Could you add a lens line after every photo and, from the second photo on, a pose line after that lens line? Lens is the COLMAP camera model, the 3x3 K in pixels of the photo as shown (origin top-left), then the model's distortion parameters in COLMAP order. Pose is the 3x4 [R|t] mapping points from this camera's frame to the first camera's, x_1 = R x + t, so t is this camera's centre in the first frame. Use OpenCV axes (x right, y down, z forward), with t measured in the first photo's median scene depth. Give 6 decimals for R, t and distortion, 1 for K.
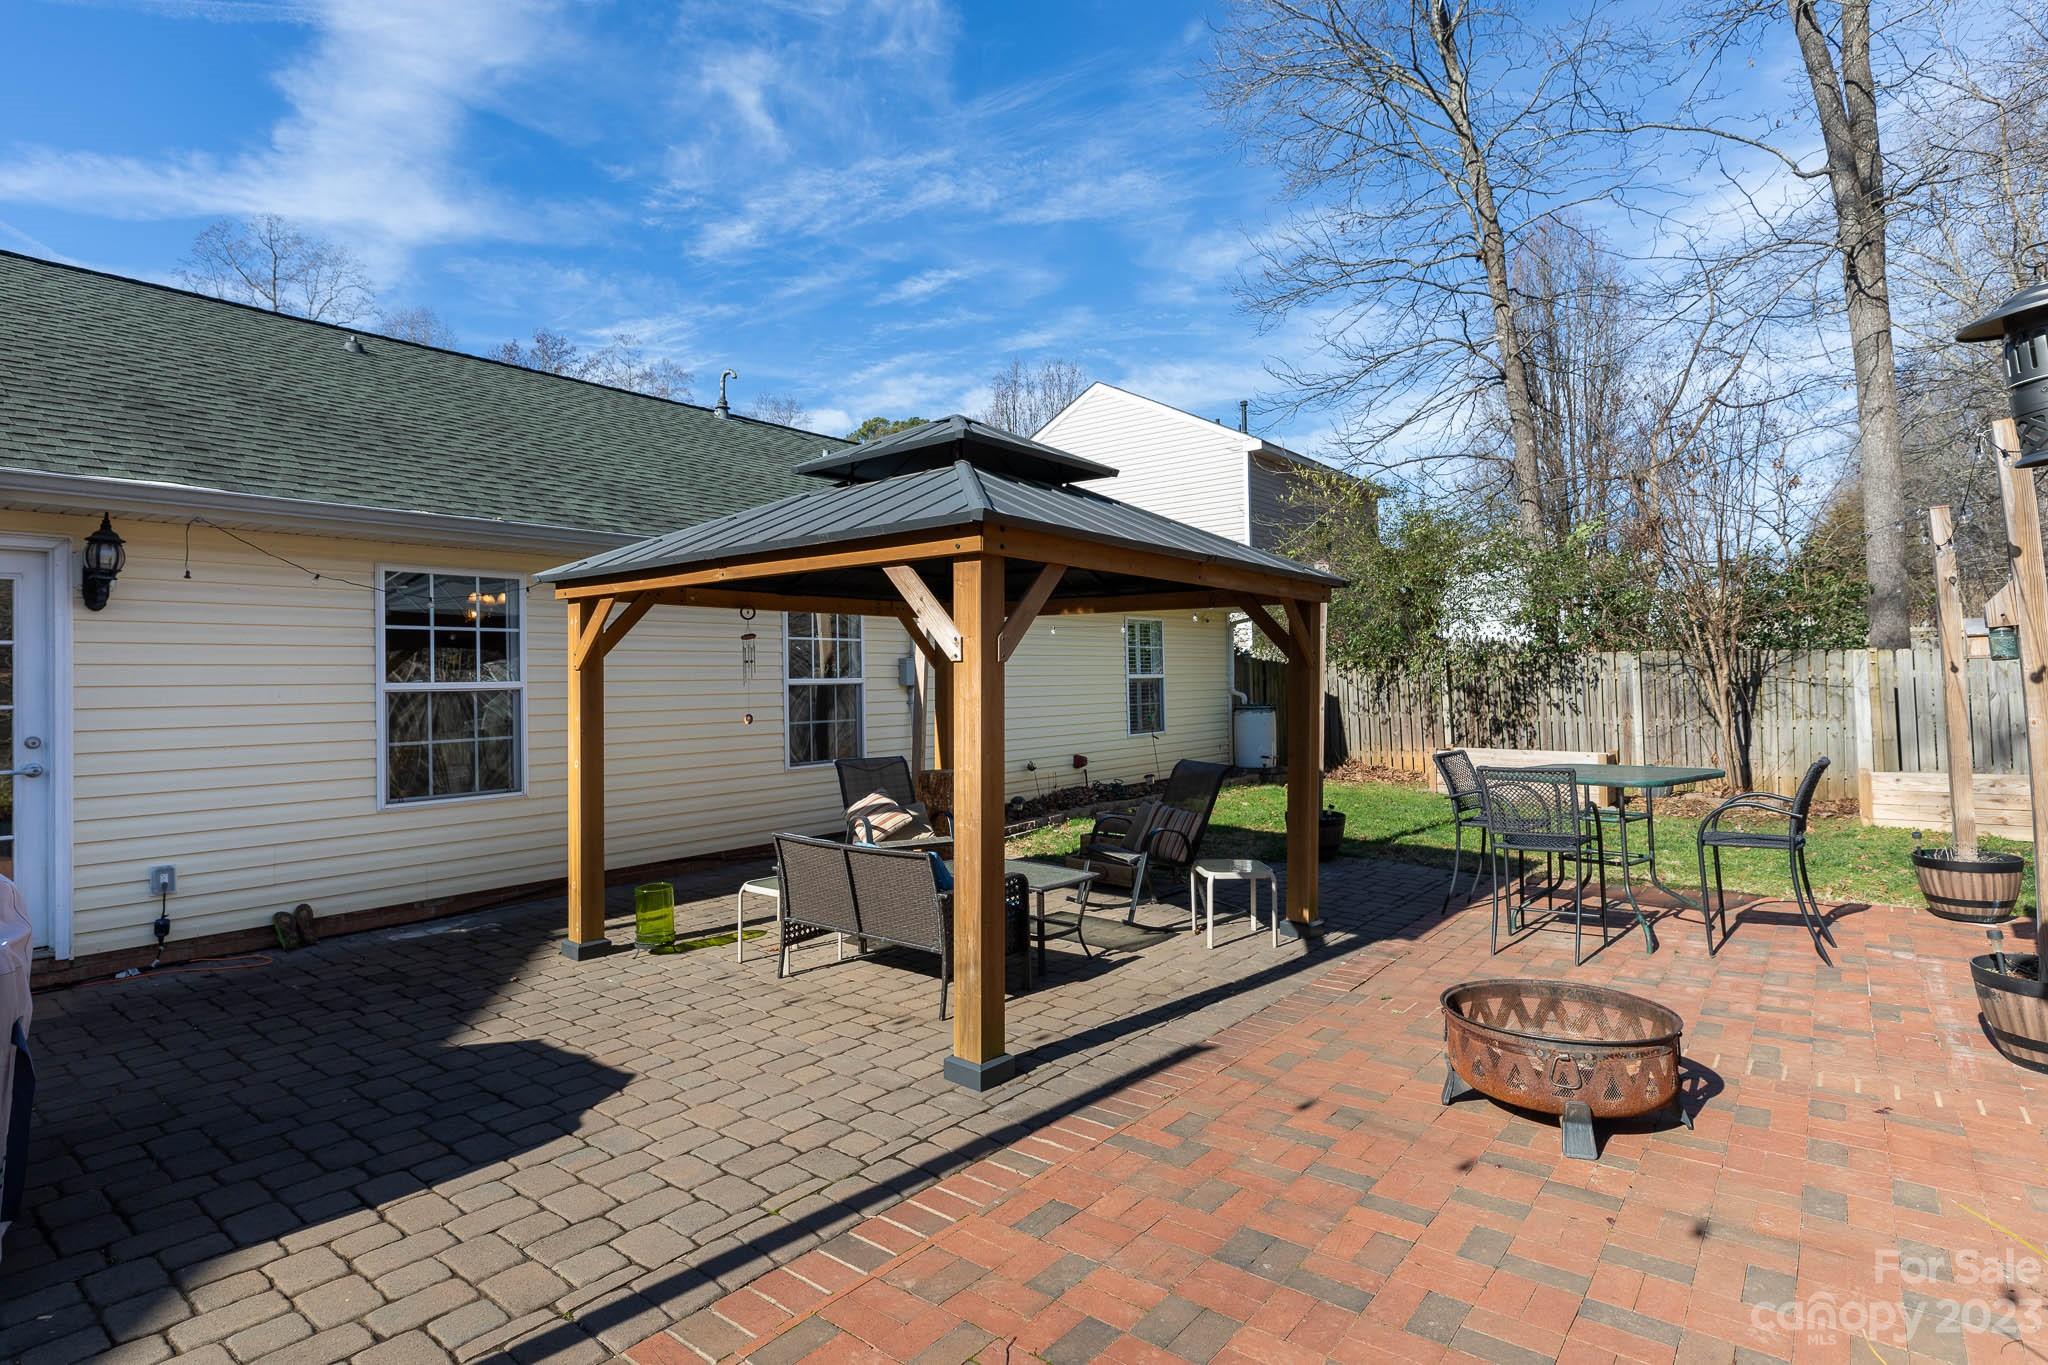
lens RADIAL K [[1041.4, 0, 1029.1], [0, 1041.4, 654.5], [0, 0, 1]] dist [0.001275, 0.000405]
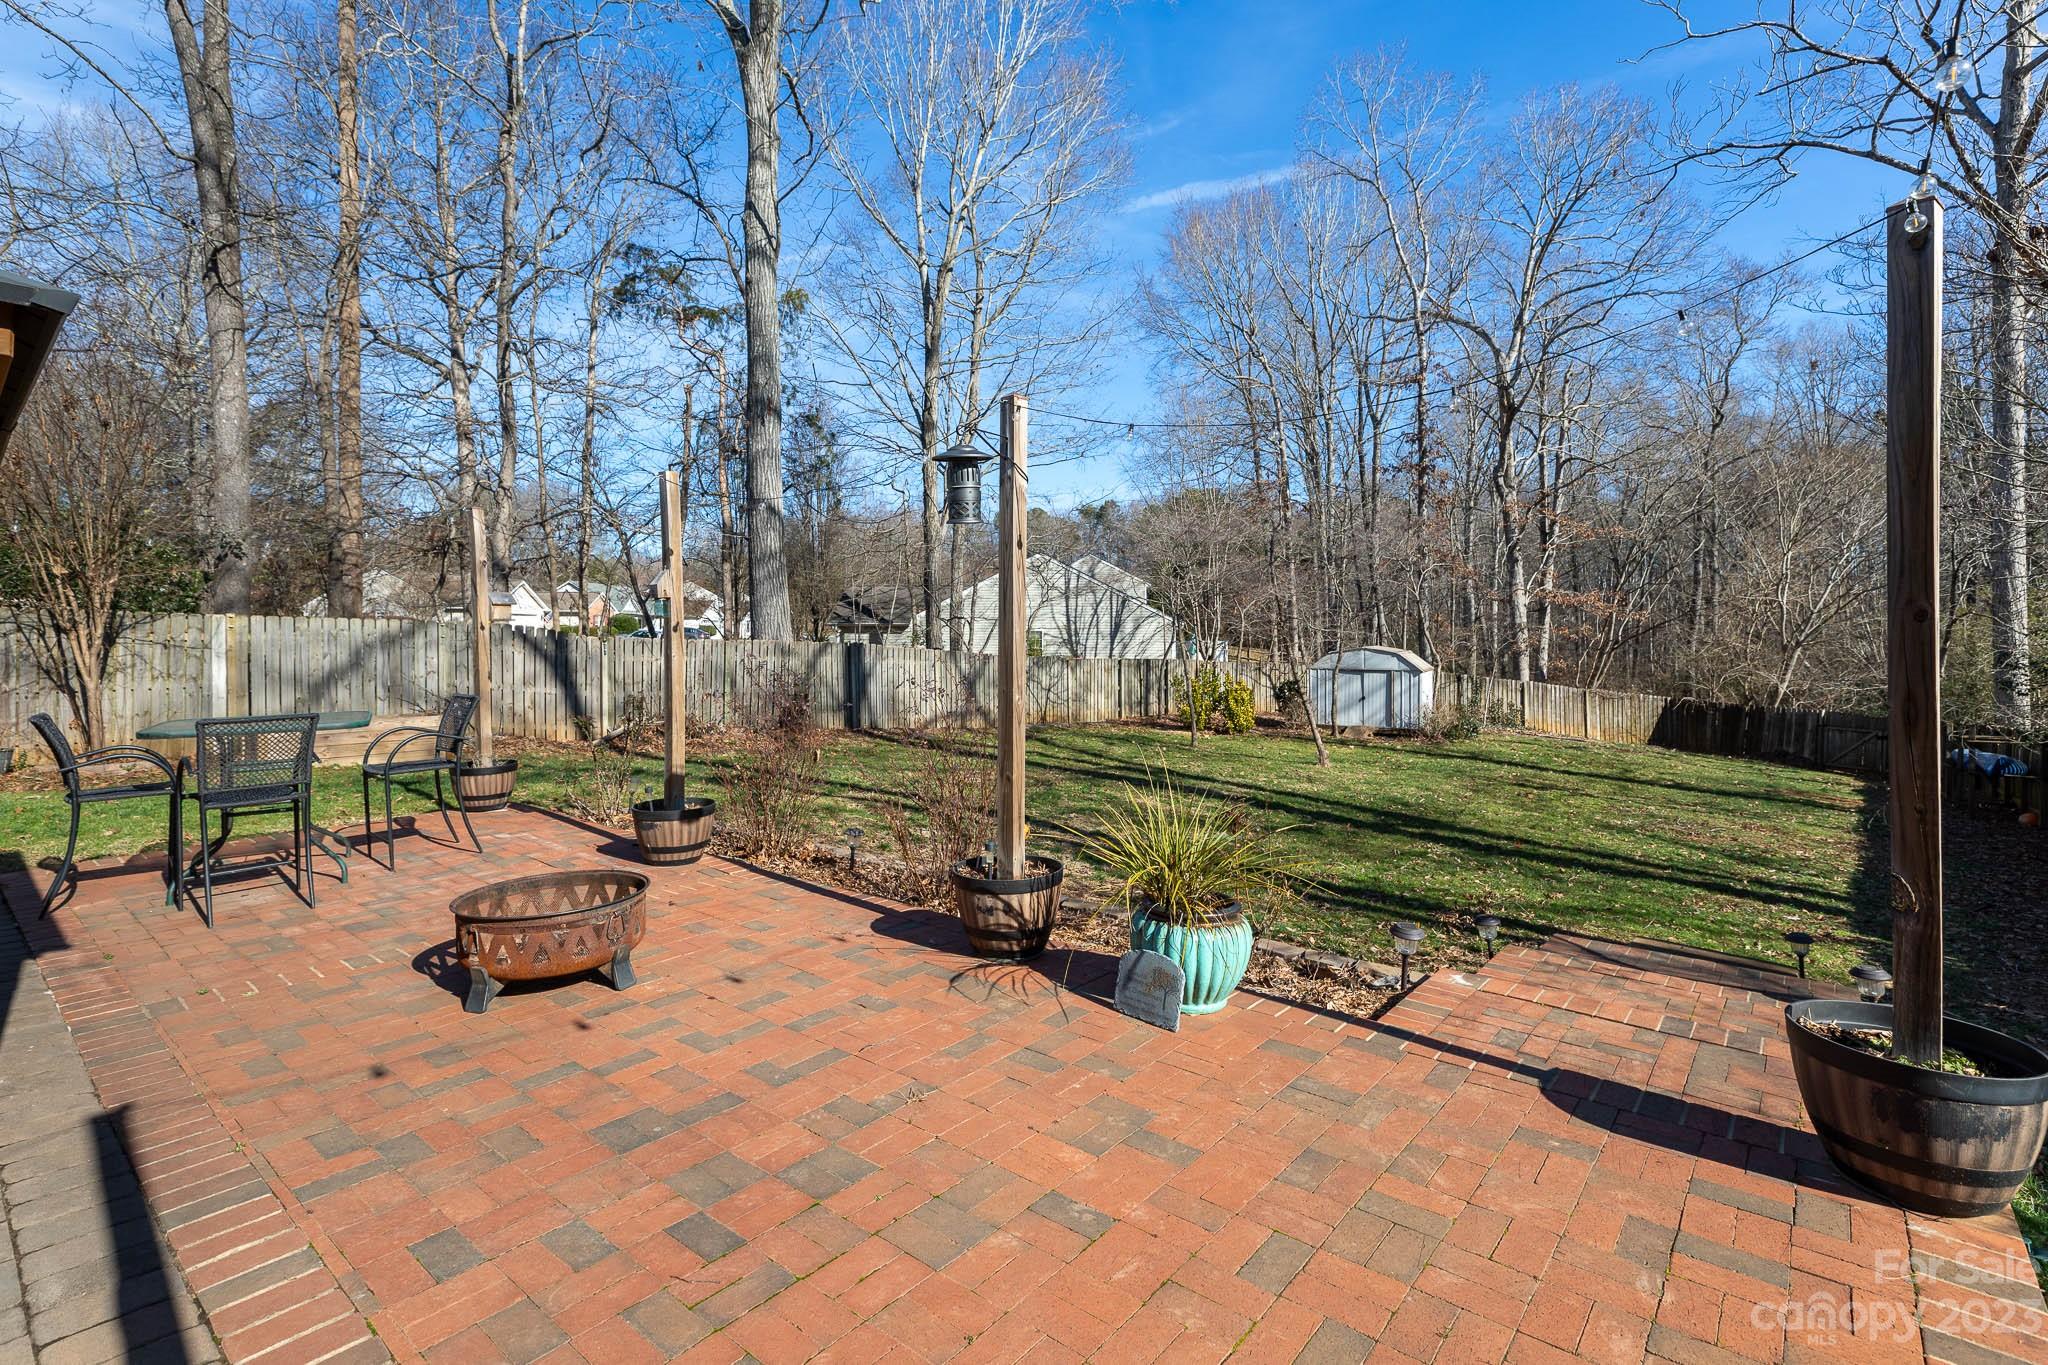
lens RADIAL K [[948.6, 0, 1024.8], [0, 948.6, 631.8], [0, 0, 1]] dist [0.006588, -0.001867]
pose [[0.033541, 0.025550, 0.999111, -0.478279], [-0.025766, 0.999363, -0.024691, 0.045618], [-0.999105, -0.024915, 0.034178, 0.360723]]
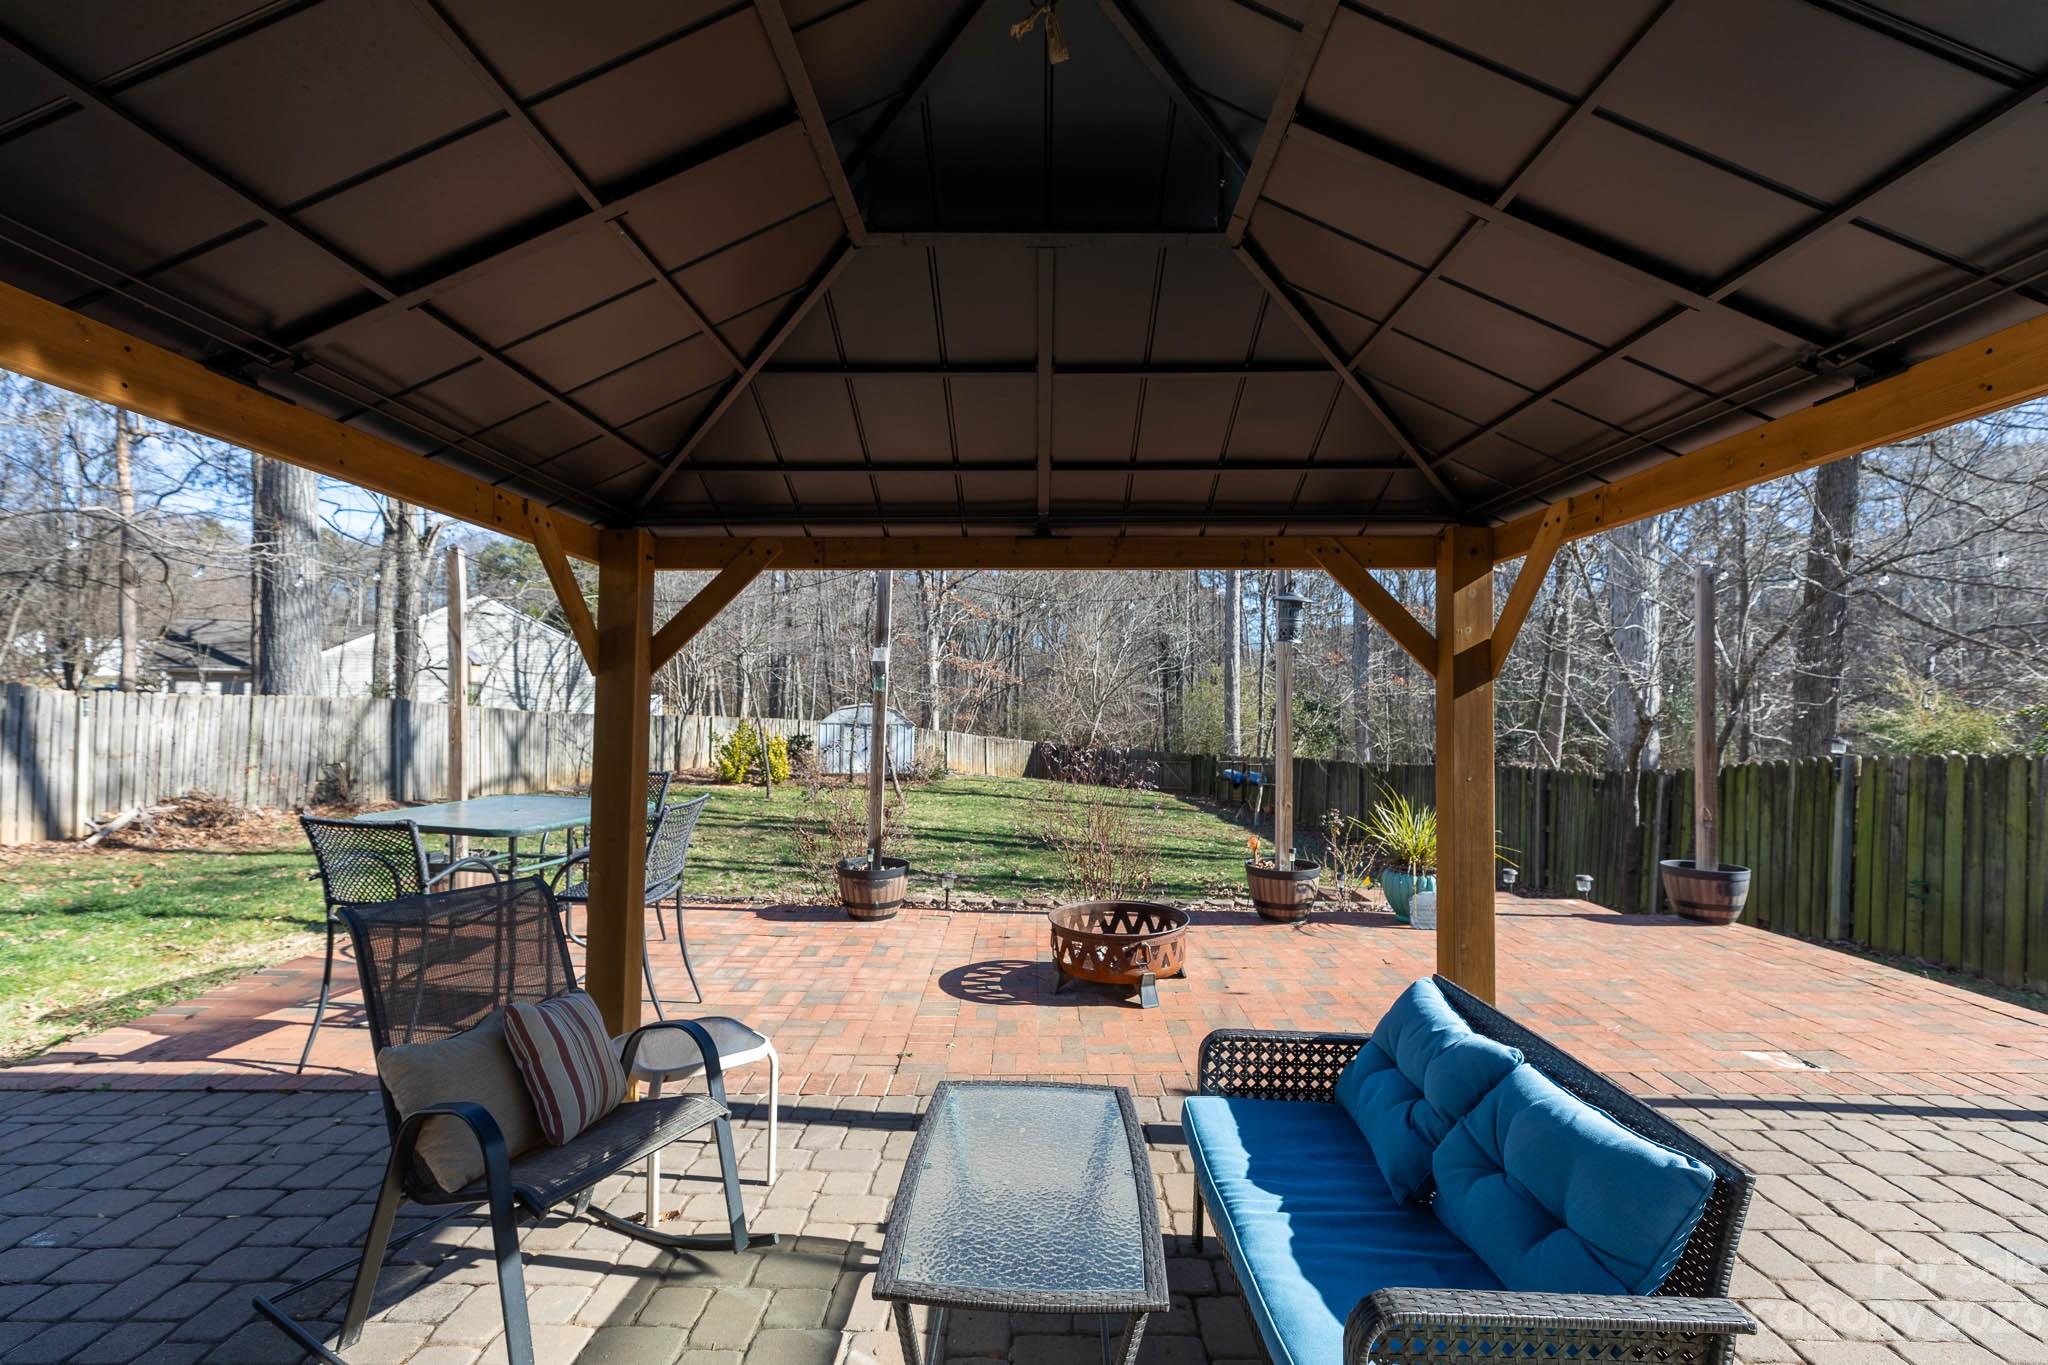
lens RADIAL K [[917.2, 0, 1023.8], [0, 917.2, 670.6], [0, 0, 1]] dist [0.004298, -0.000286]
pose [[-0.611410, 0.031997, 0.790667, -0.406187], [-0.021090, 0.998168, -0.056703, 0.049223], [-0.791033, -0.051344, -0.609615, 1.628310]]
